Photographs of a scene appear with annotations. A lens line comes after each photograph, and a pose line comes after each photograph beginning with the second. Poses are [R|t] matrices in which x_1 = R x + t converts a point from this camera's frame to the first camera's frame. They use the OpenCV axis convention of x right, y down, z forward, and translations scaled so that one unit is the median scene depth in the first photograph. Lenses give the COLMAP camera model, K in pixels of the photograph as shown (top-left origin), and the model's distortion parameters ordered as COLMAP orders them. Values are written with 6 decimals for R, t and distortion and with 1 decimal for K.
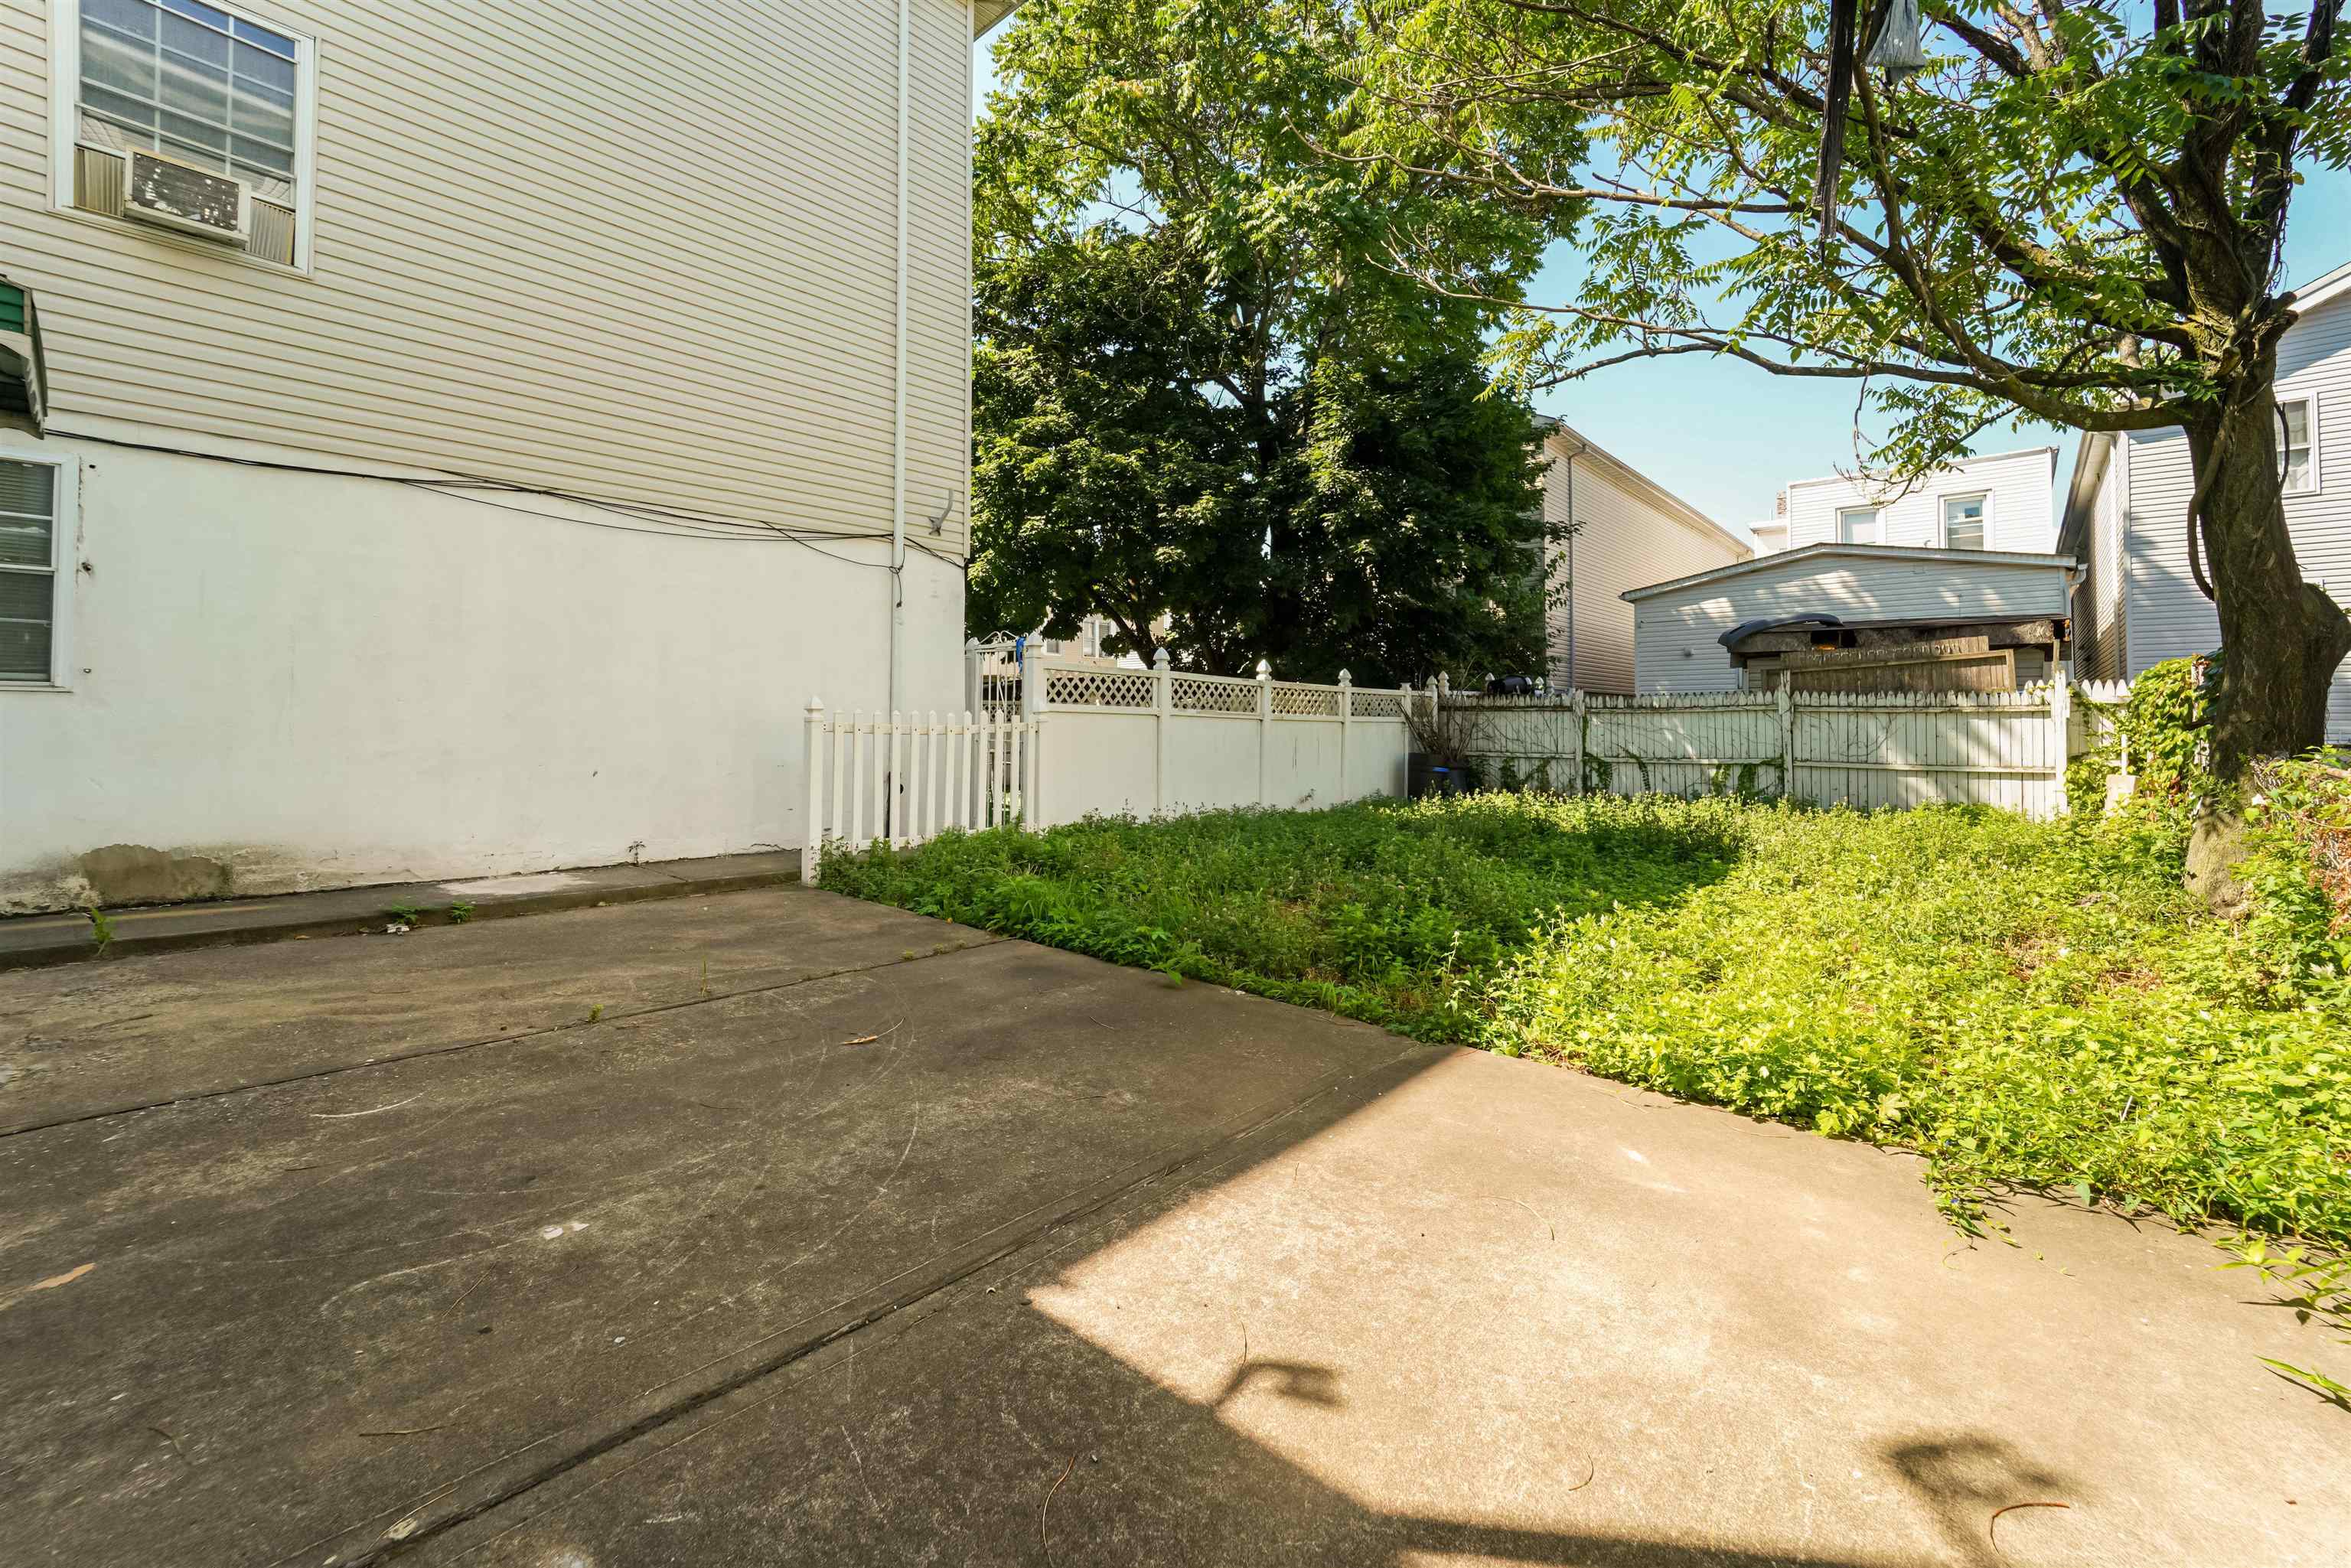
lens RADIAL K [[955.3, 0, 1178.6], [0, 955.3, 693.4], [0, 0, 1]] dist [-0.005471, -0.001349]
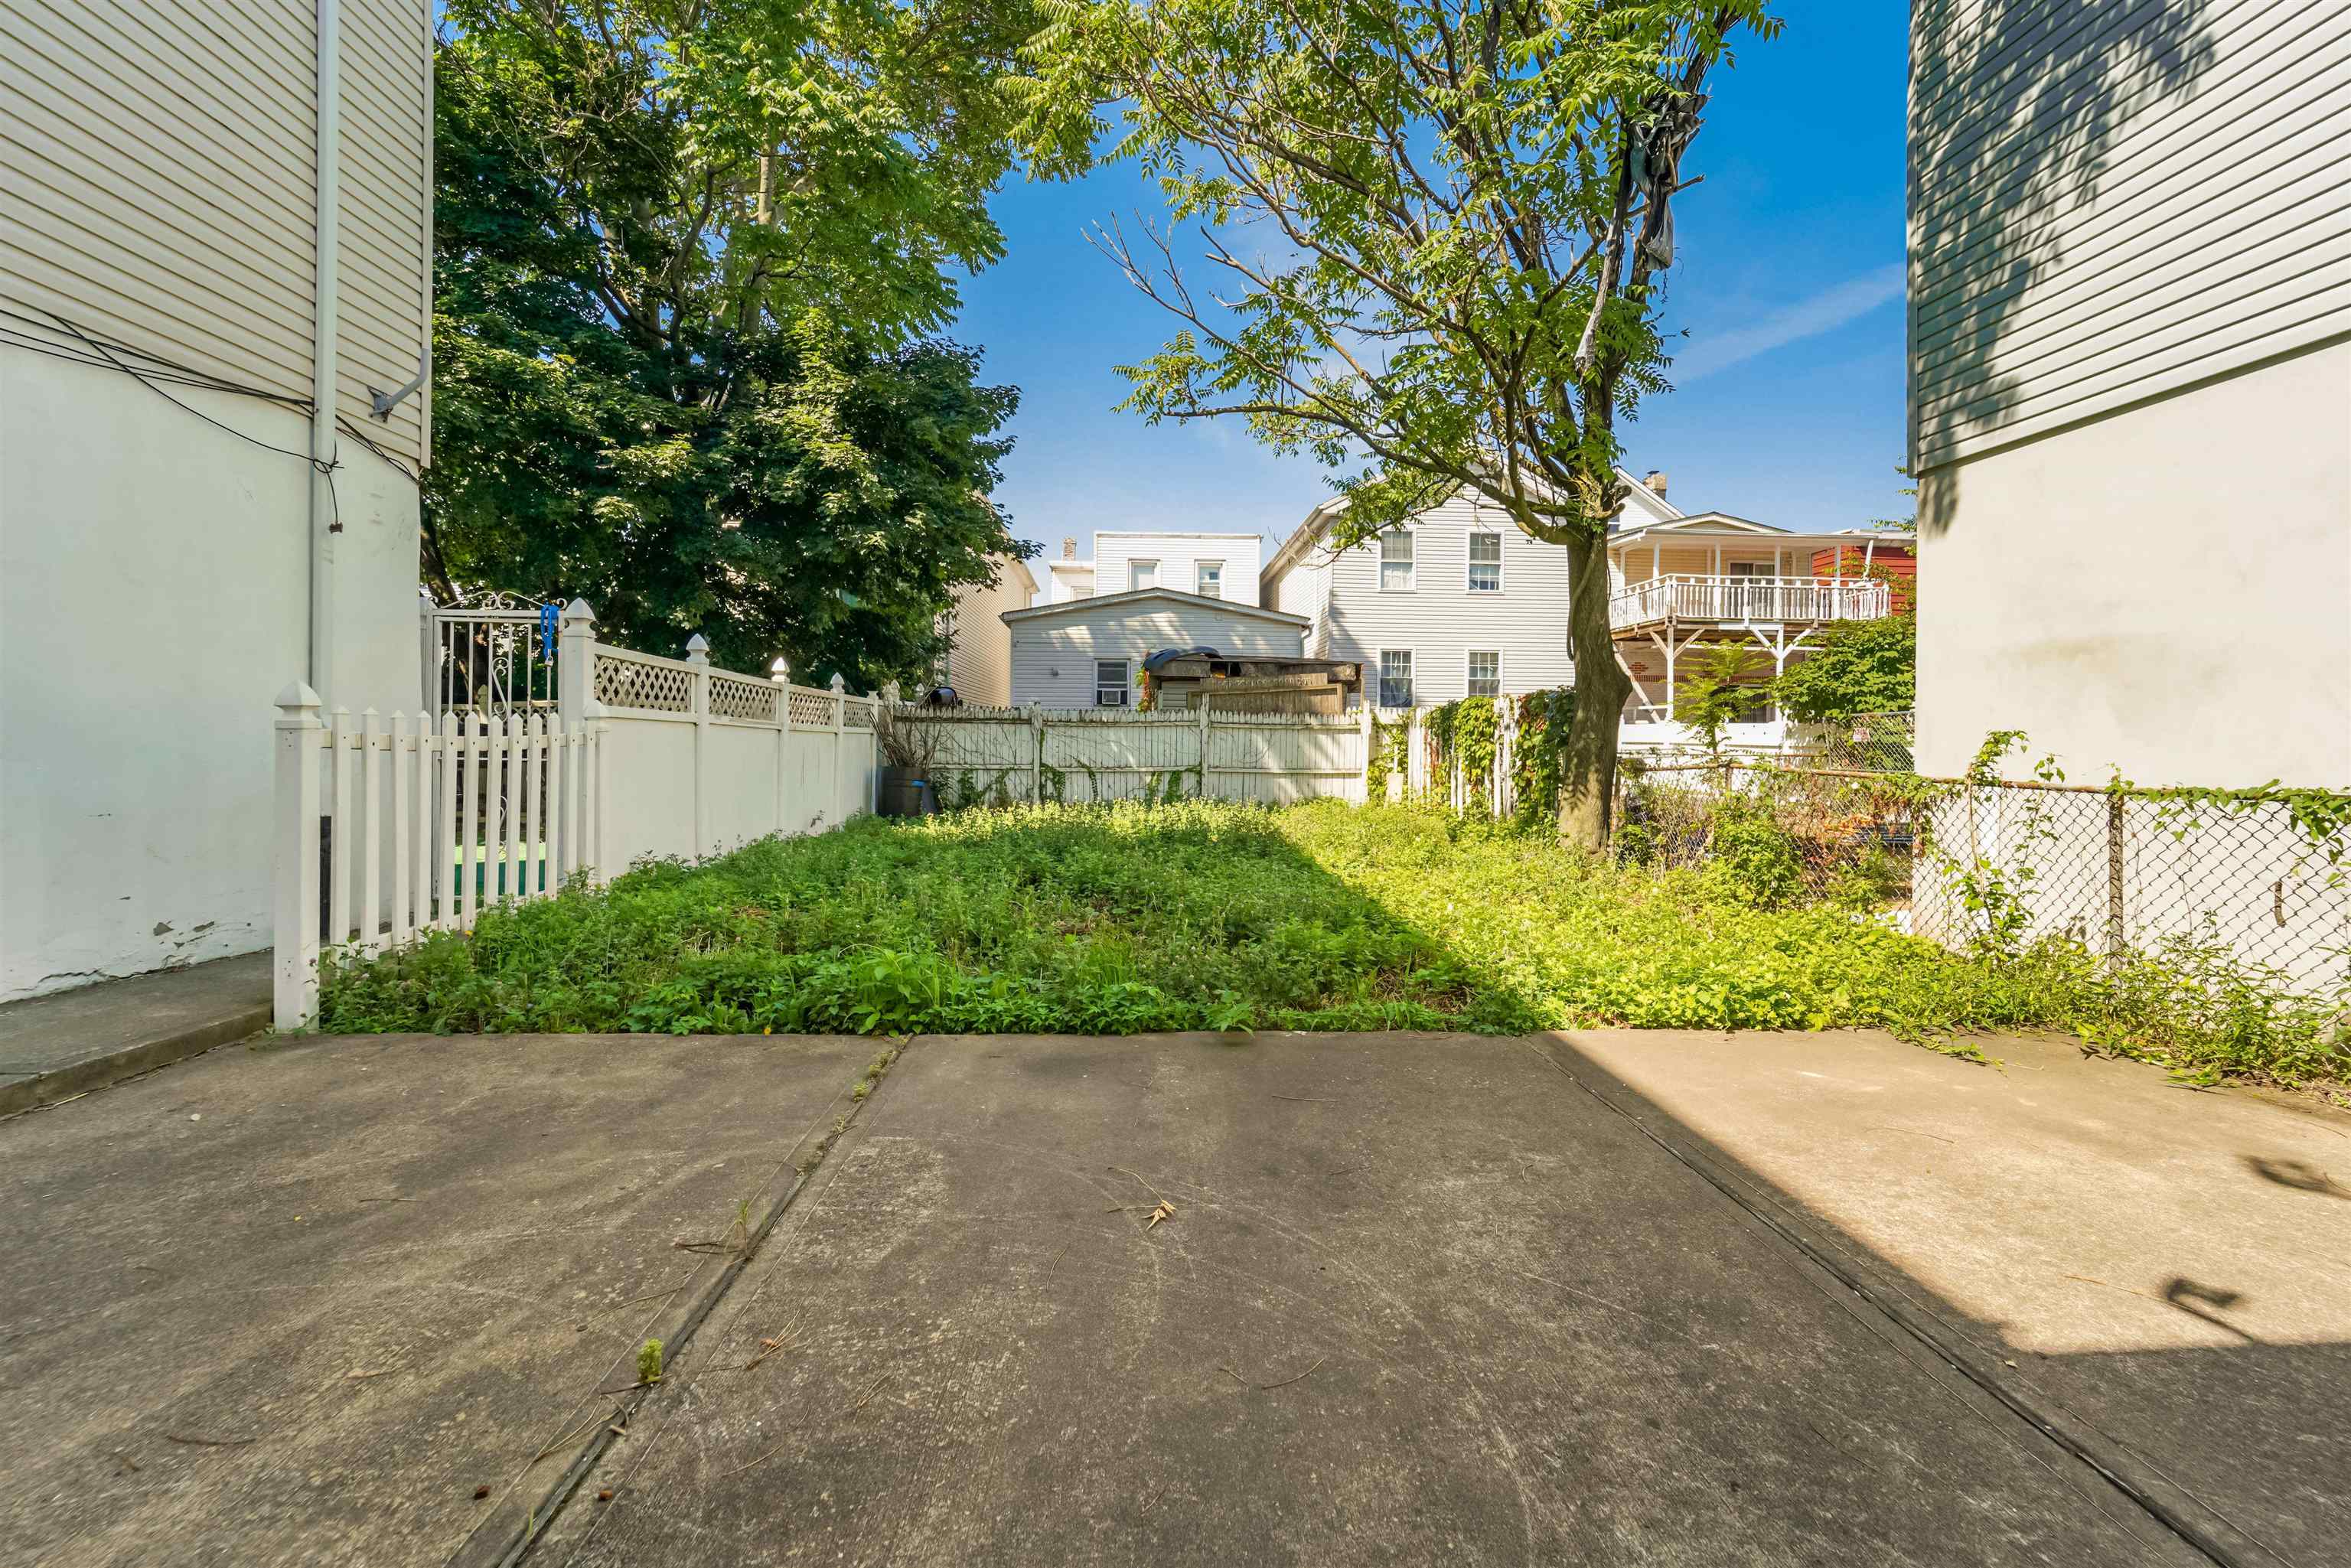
lens RADIAL K [[955.3, 0, 1189.5], [0, 955.3, 741.4], [0, 0, 1]] dist [-0.005471, -0.001349]
pose [[0.712137, 0.000309, 0.702041, -0.304544], [-0.027888, 0.999223, 0.027850, 0.005618], [-0.701487, -0.039412, 0.711592, 0.202654]]
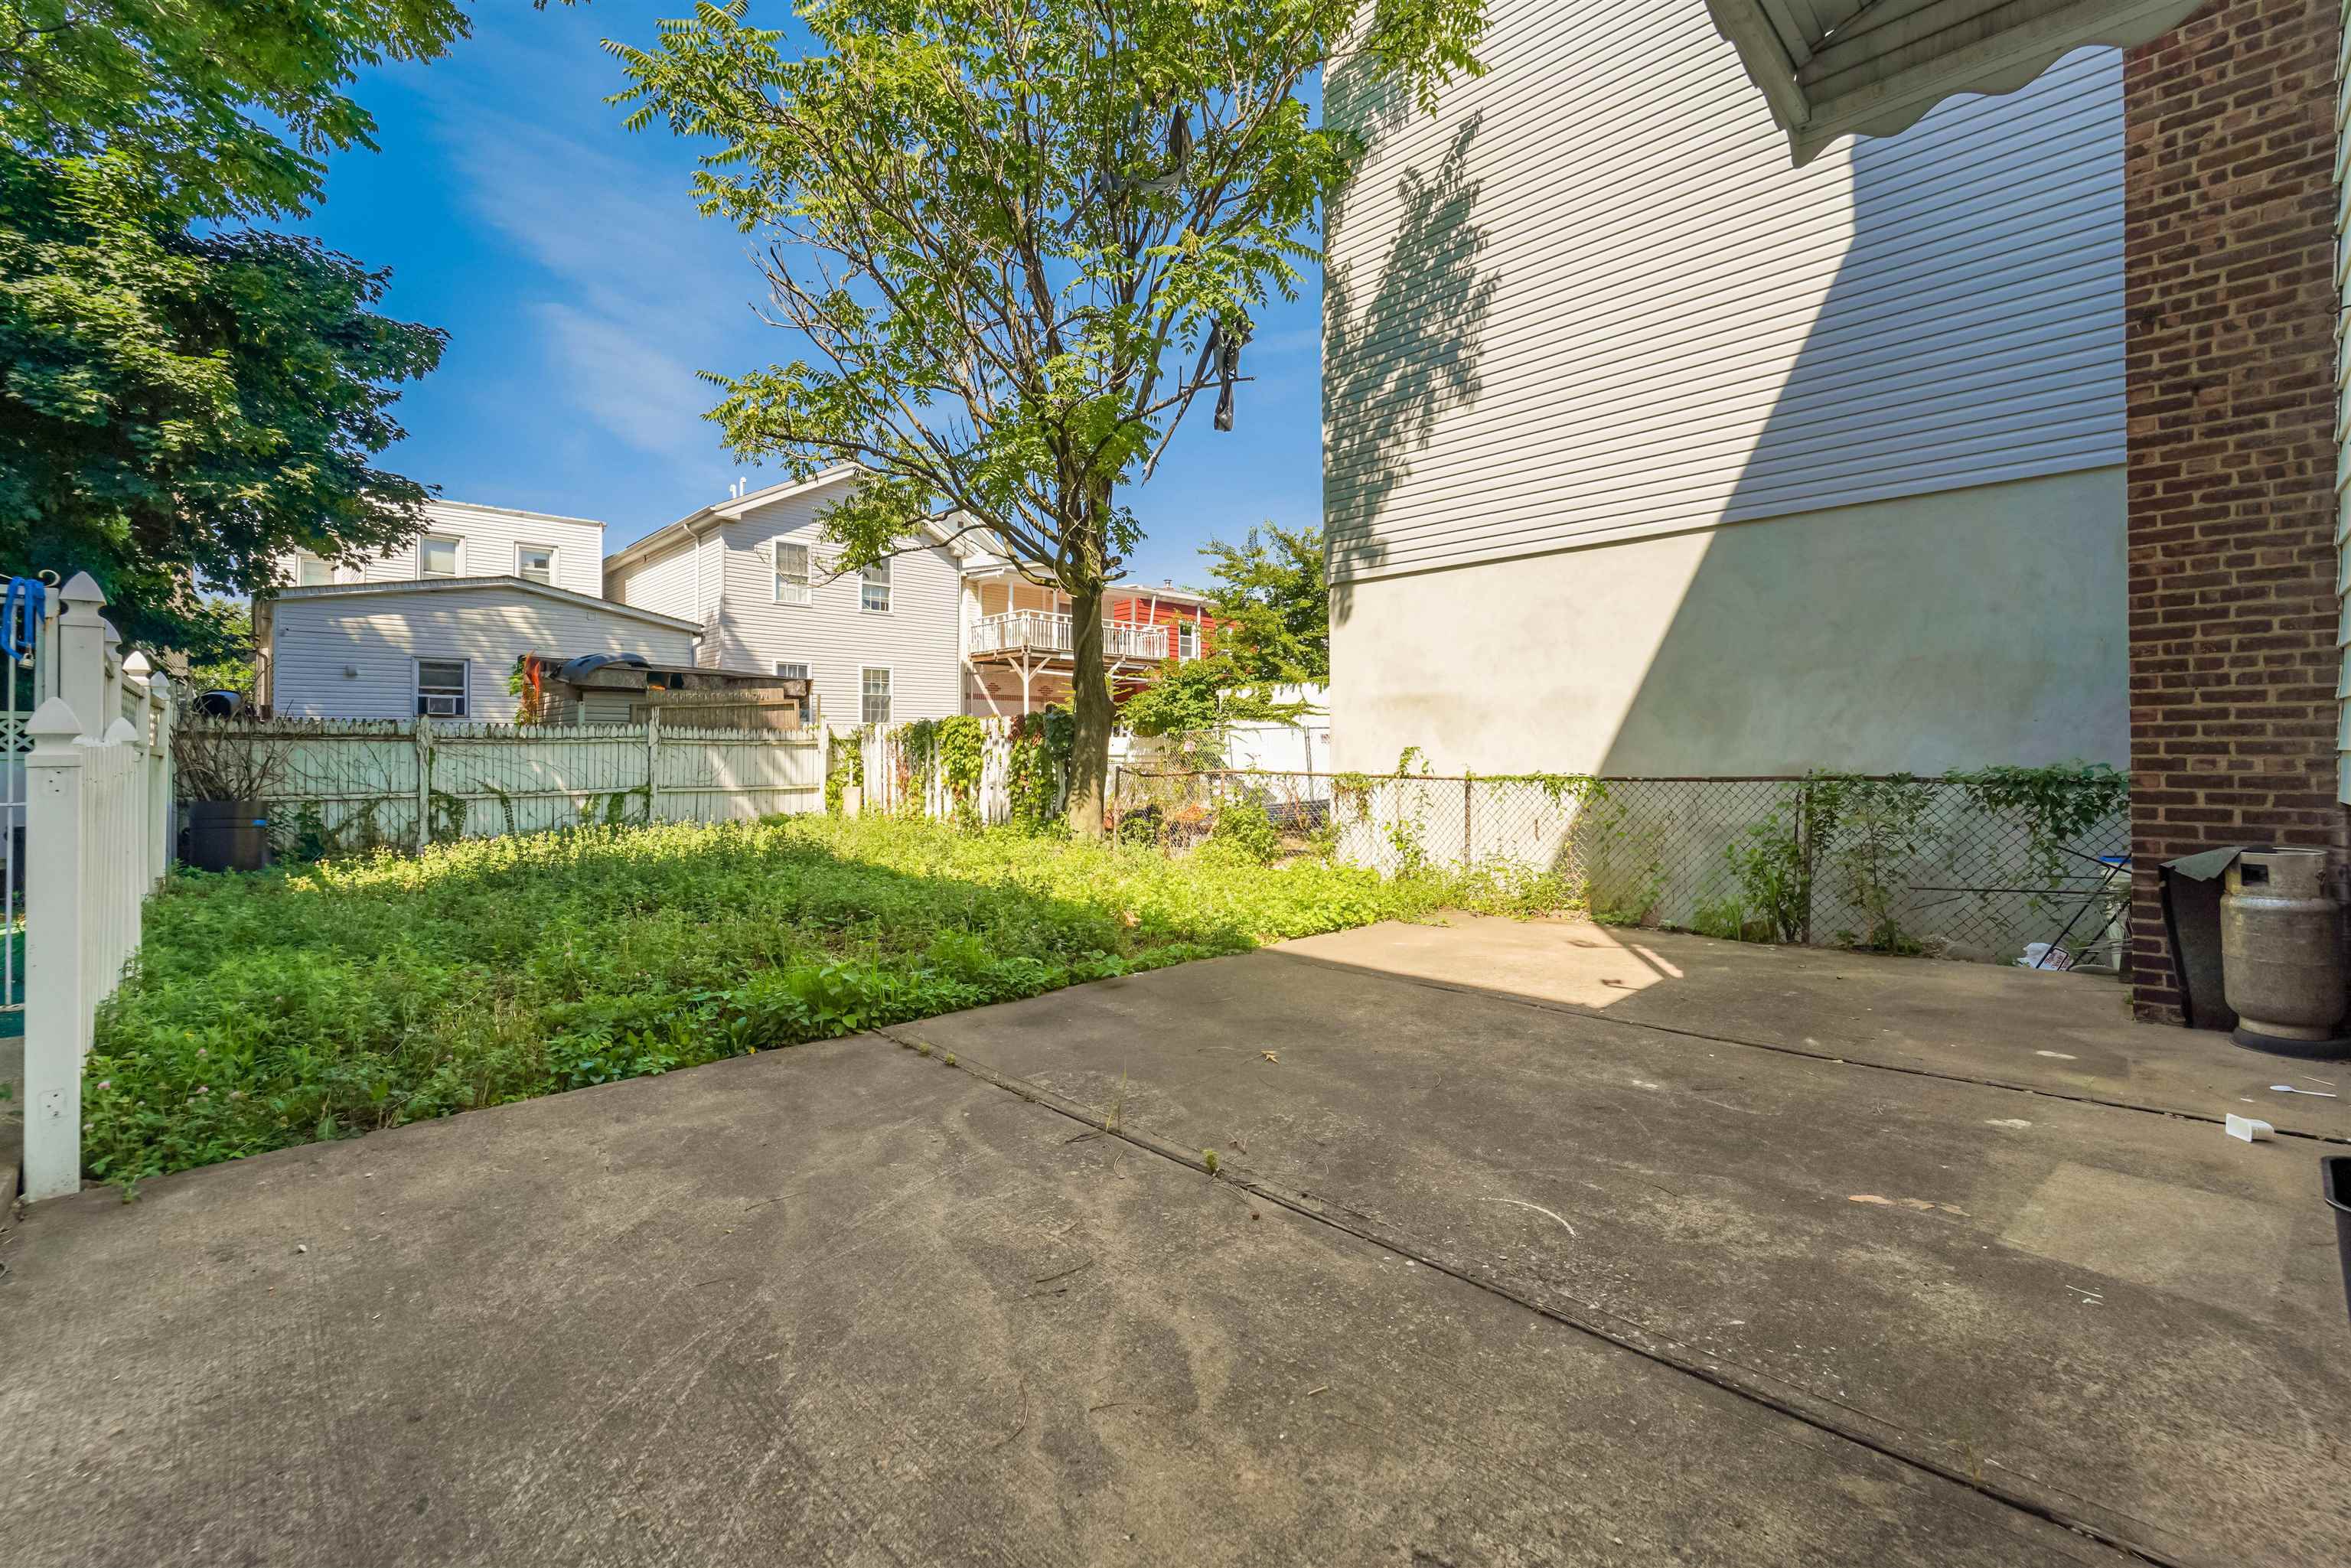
lens RADIAL K [[955.3, 0, 1180.6], [0, 955.3, 743.1], [0, 0, 1]] dist [-0.005471, -0.001349]
pose [[0.085813, 0.004885, 0.996299, -0.552677], [-0.026829, 0.999637, -0.002591, 0.006734], [-0.995950, -0.026507, 0.085913, 0.398329]]
